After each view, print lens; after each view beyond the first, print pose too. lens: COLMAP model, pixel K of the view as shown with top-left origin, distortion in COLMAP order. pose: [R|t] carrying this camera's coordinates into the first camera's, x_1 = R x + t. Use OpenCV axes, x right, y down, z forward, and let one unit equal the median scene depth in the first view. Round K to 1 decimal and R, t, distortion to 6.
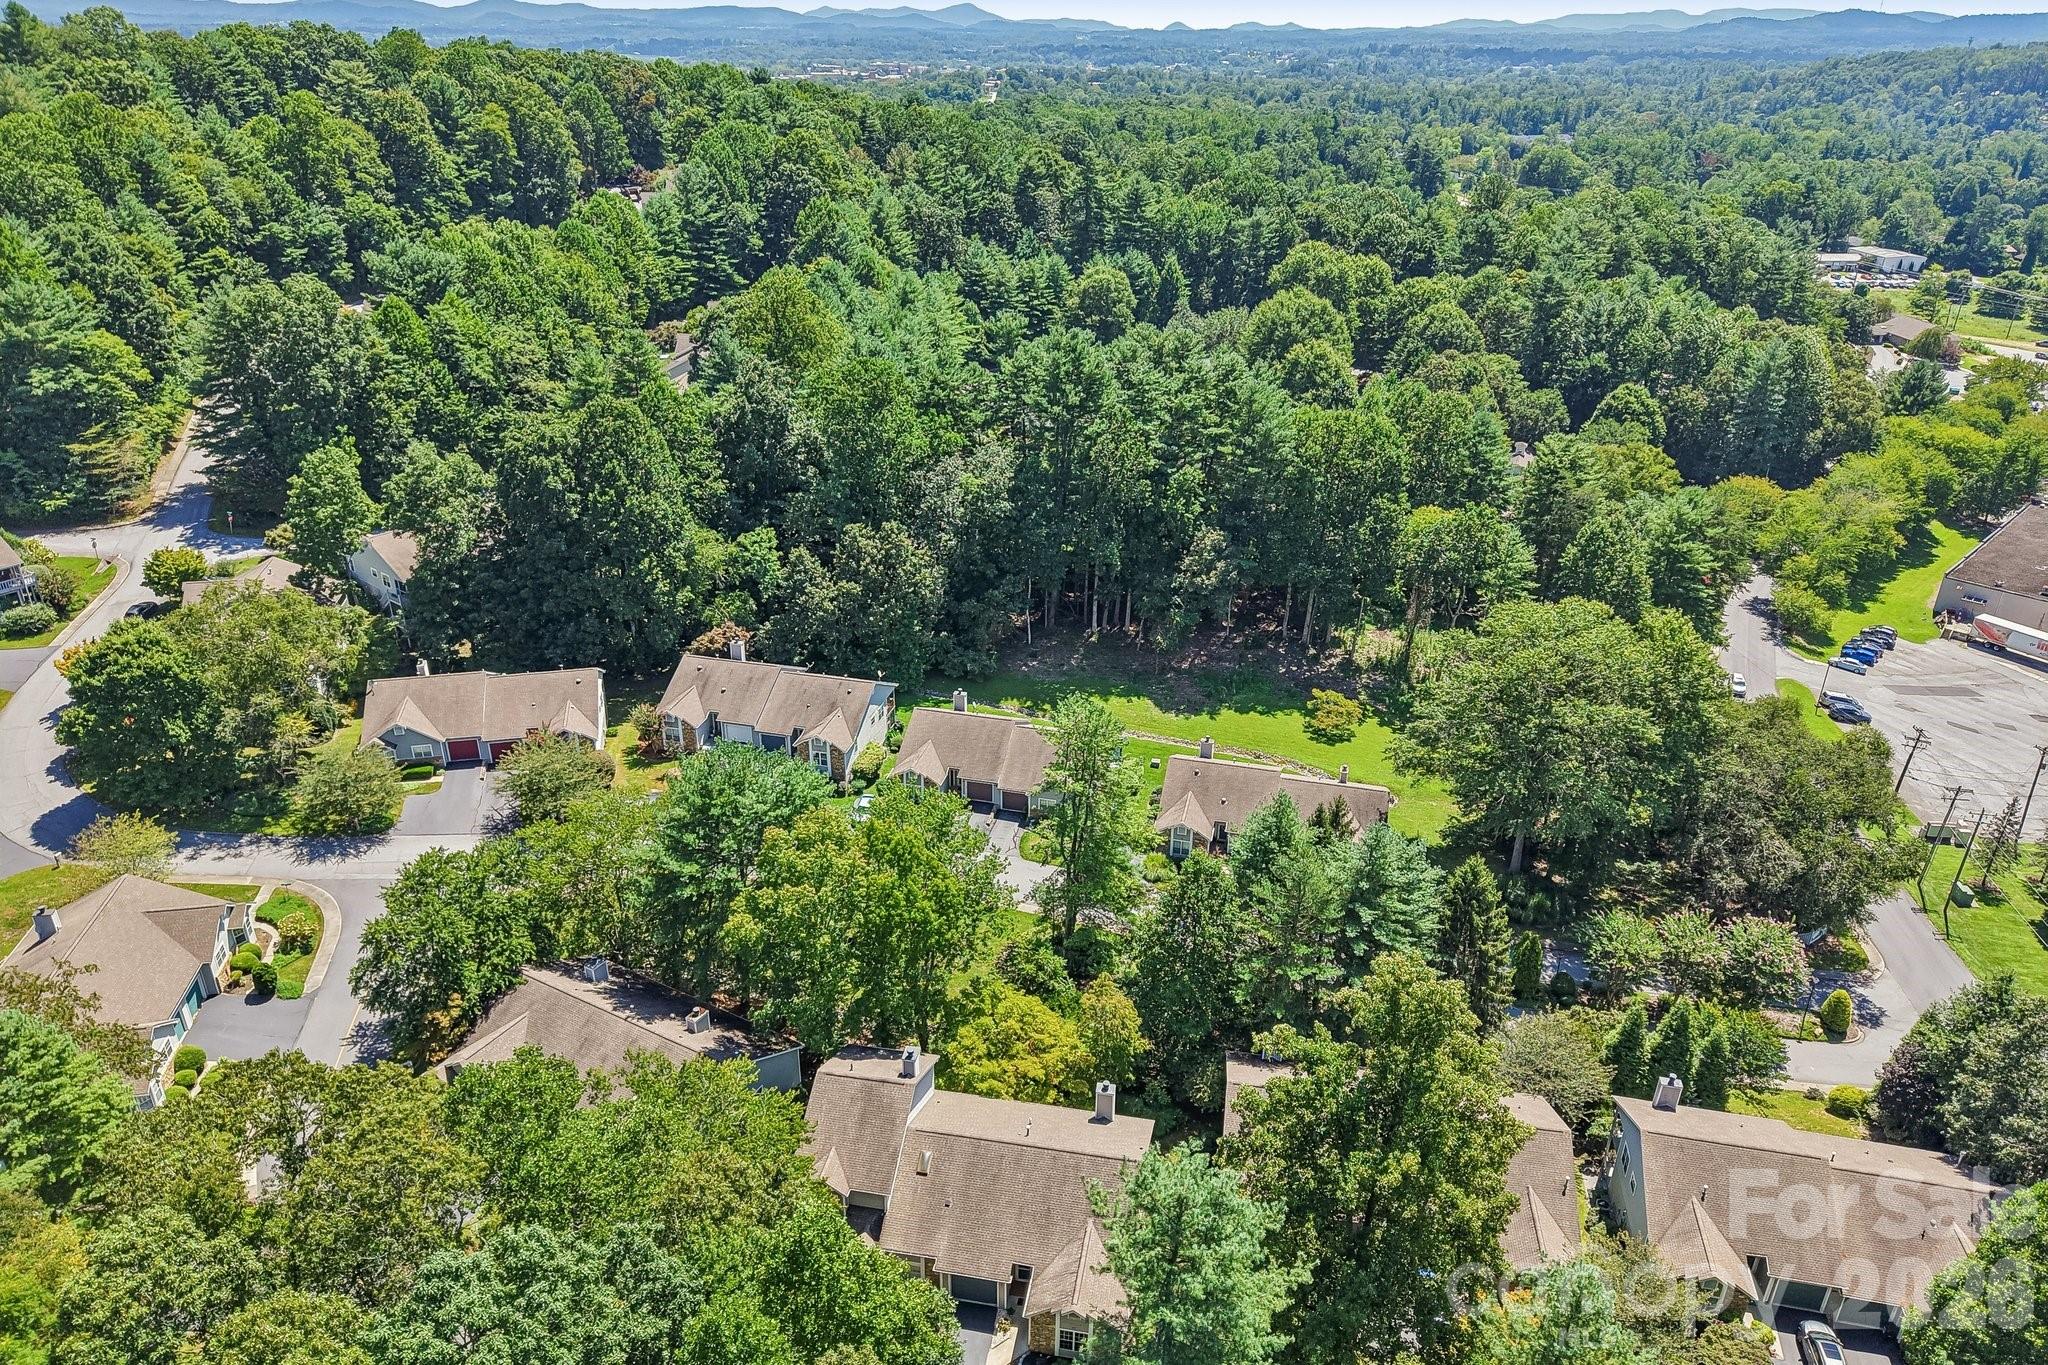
lens RADIAL K [[1365.6, 0, 1024.0], [0, 1365.6, 682.5], [0, 0, 1]] dist [0.033439, -0.030029]
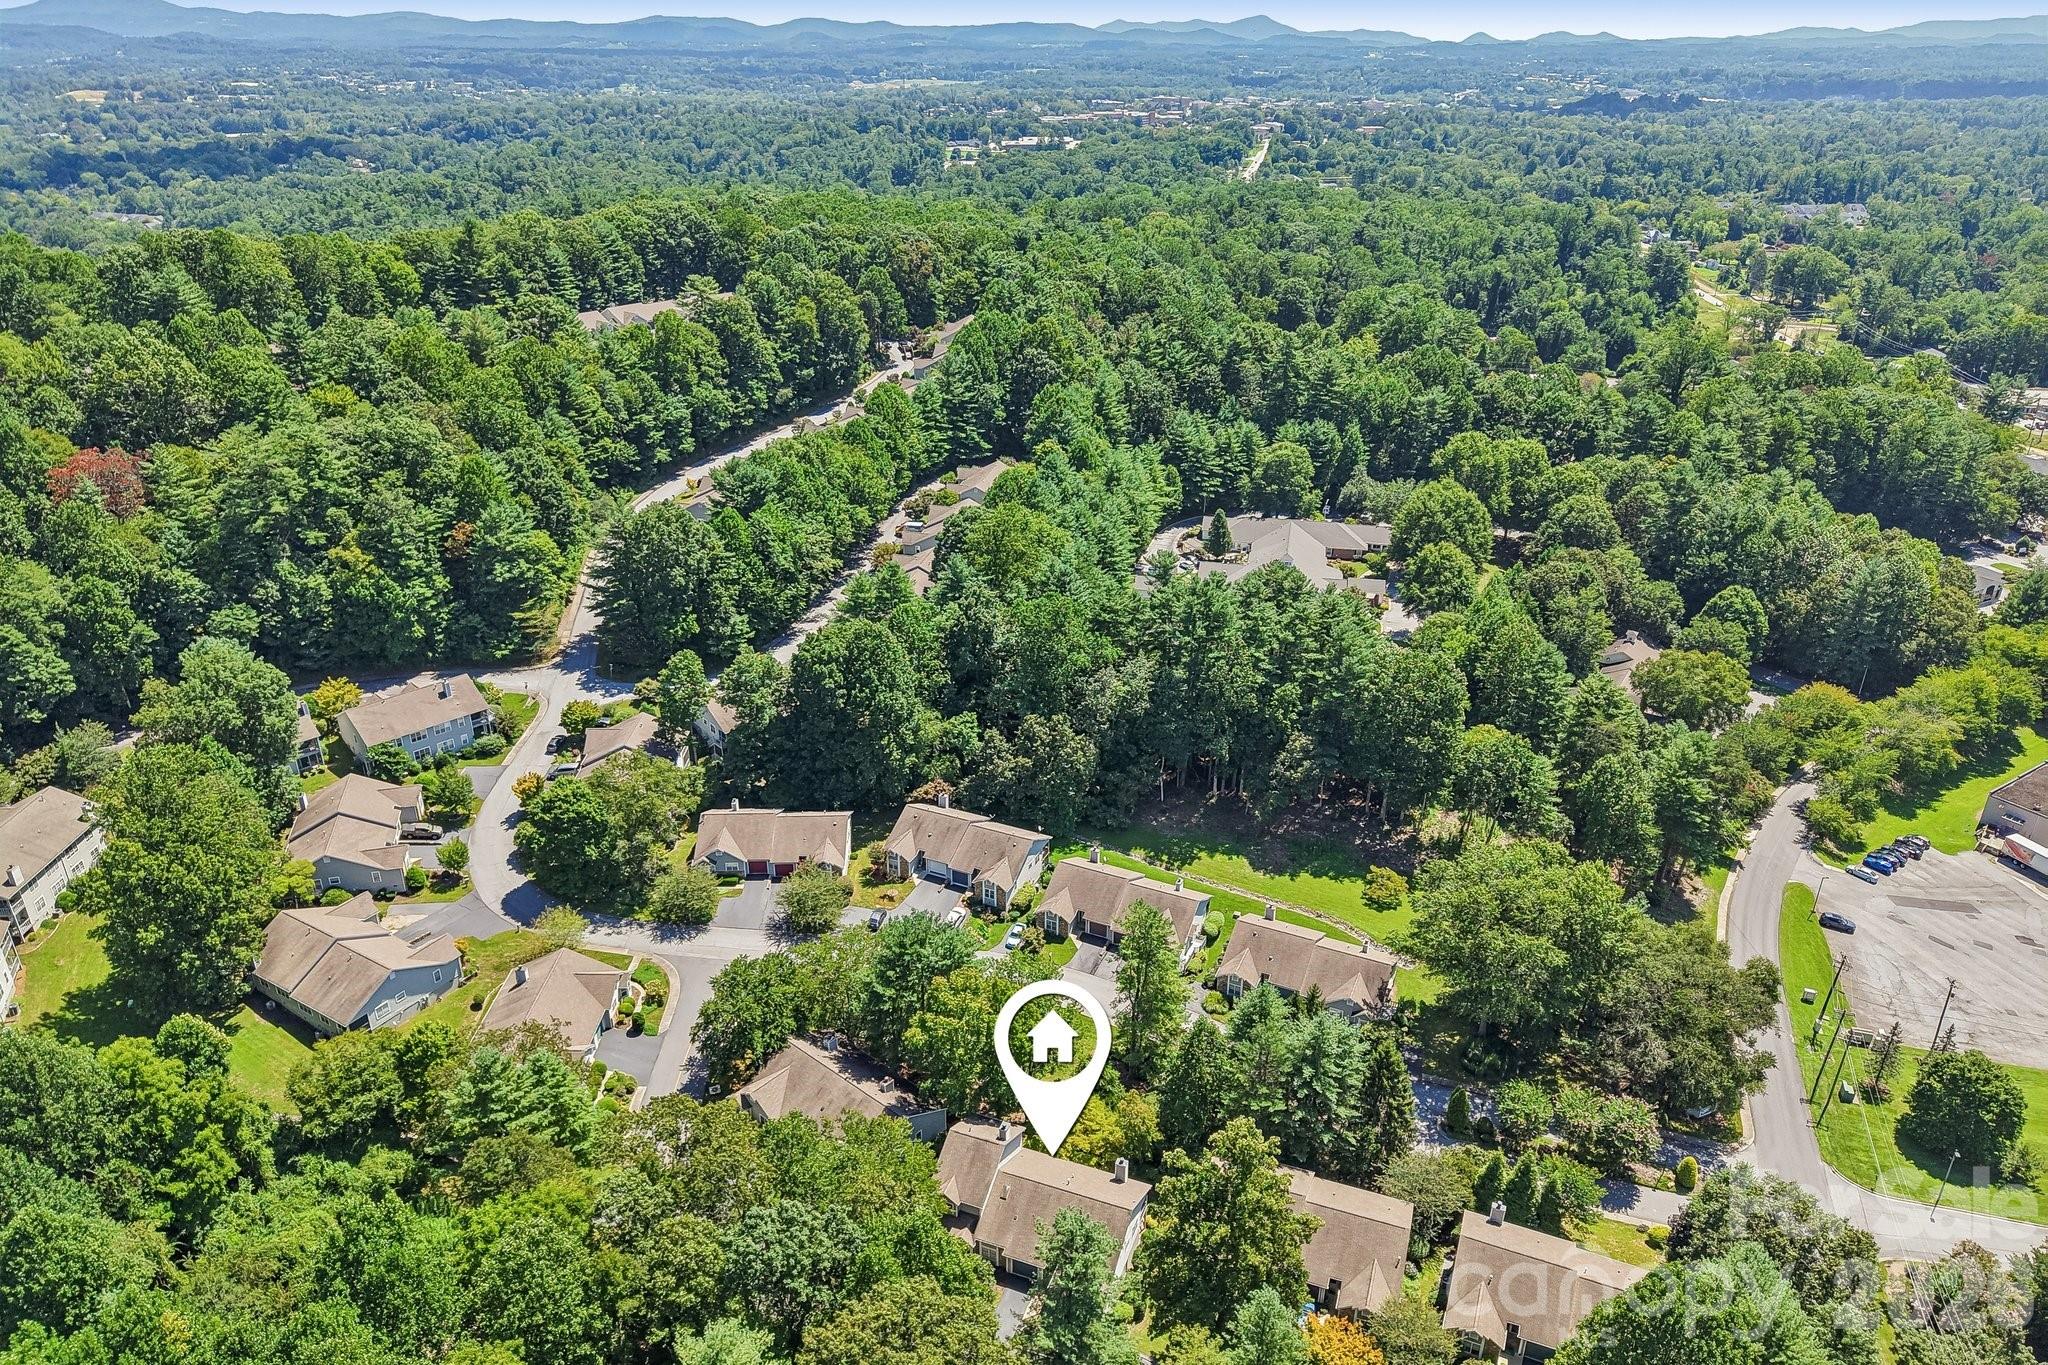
lens RADIAL K [[1365.6, 0, 1024.0], [0, 1365.6, 682.5], [0, 0, 1]] dist [0.033439, -0.030029]
pose [[0.981694, 0.073837, -0.175569, 0.101596], [-0.075264, 0.997163, -0.001474, -0.141131], [0.174962, 0.014661, 0.984466, -0.343501]]
